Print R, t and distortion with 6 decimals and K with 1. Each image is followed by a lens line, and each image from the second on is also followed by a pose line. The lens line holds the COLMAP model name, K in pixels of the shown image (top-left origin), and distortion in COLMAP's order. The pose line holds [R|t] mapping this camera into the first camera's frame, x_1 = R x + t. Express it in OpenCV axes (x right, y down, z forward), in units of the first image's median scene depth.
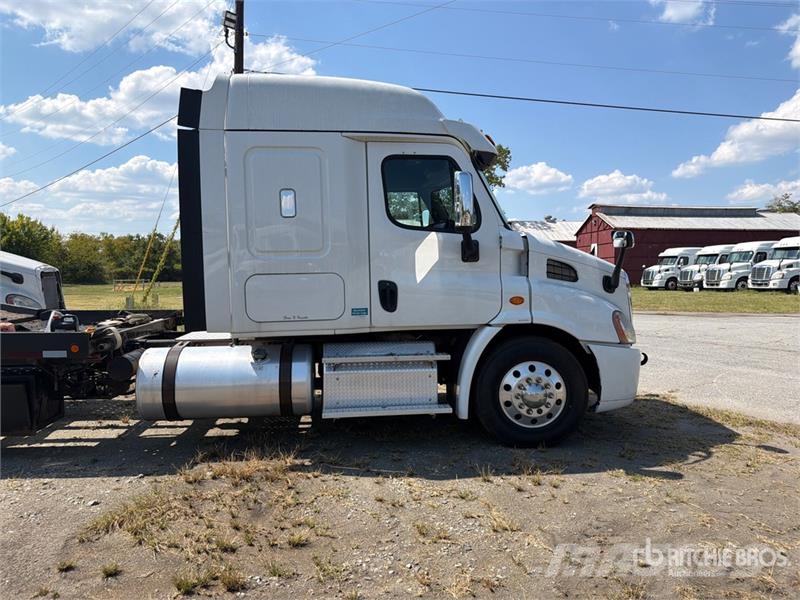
lens RADIAL K [[559.0, 0, 408.1], [0, 559.0, 300.7], [0, 0, 1]] dist [0.075316, -0.115140]
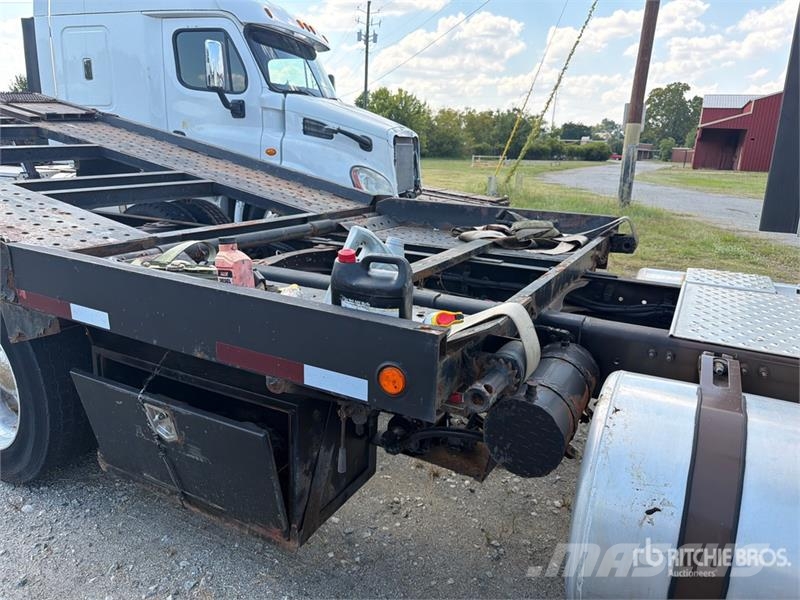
lens RADIAL K [[565.3, 0, 400.0], [0, 565.3, 300.0], [0, 0, 1]] dist [0.066200, -0.074775]
pose [[0.824225, 0.174857, -0.538589, -0.383970], [-0.062391, 0.973382, 0.220535, -0.013404], [0.562815, -0.148167, 0.813195, 0.677051]]
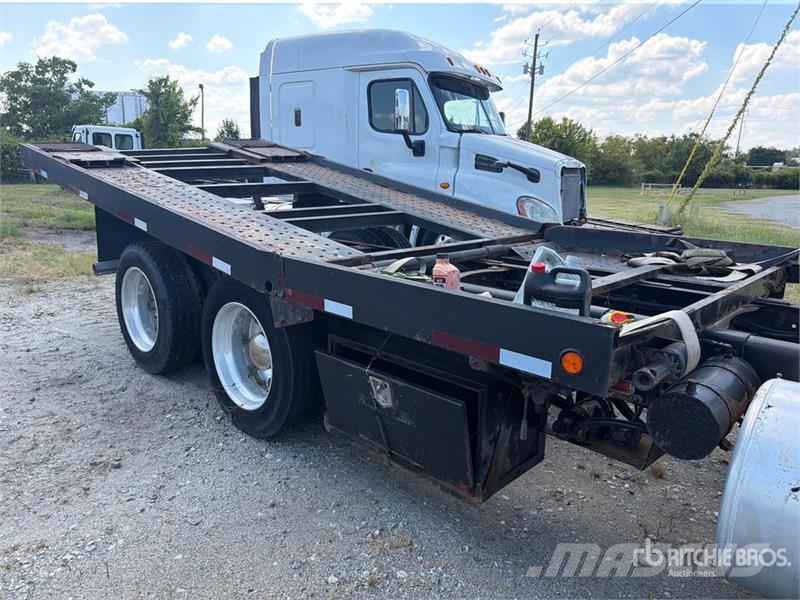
lens RADIAL K [[565.0, 0, 398.2], [0, 565.0, 297.8], [0, 0, 1]] dist [0.076920, -0.114697]
pose [[0.642039, 0.179861, -0.745276, -0.343790], [-0.060191, 0.980917, 0.184876, -0.014756], [0.764306, -0.073838, 0.640613, 0.592765]]
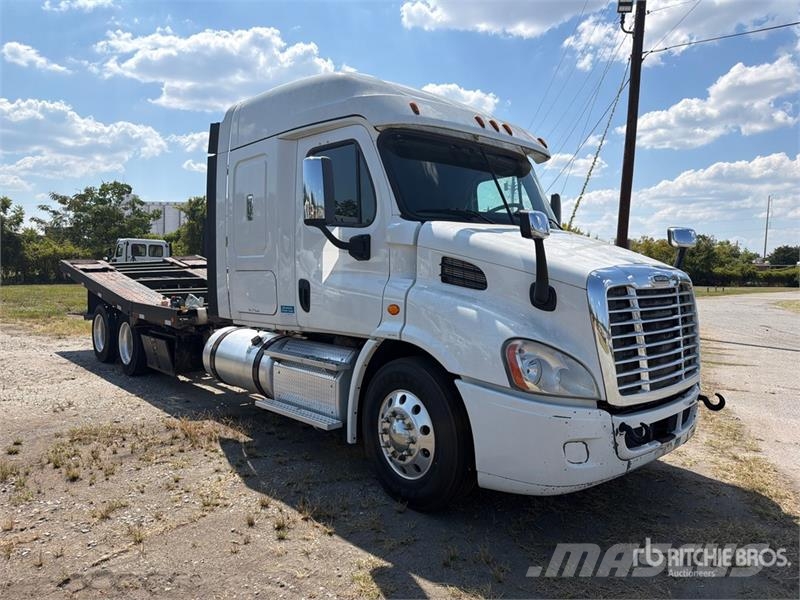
lens RADIAL K [[565.0, 0, 398.2], [0, 565.0, 297.8], [0, 0, 1]] dist [0.076920, -0.114697]
pose [[0.582577, 0.050224, -0.811222, 0.830866], [-0.059235, 0.998058, 0.019252, -0.032004], [0.810614, 0.036837, 0.584421, 0.535657]]
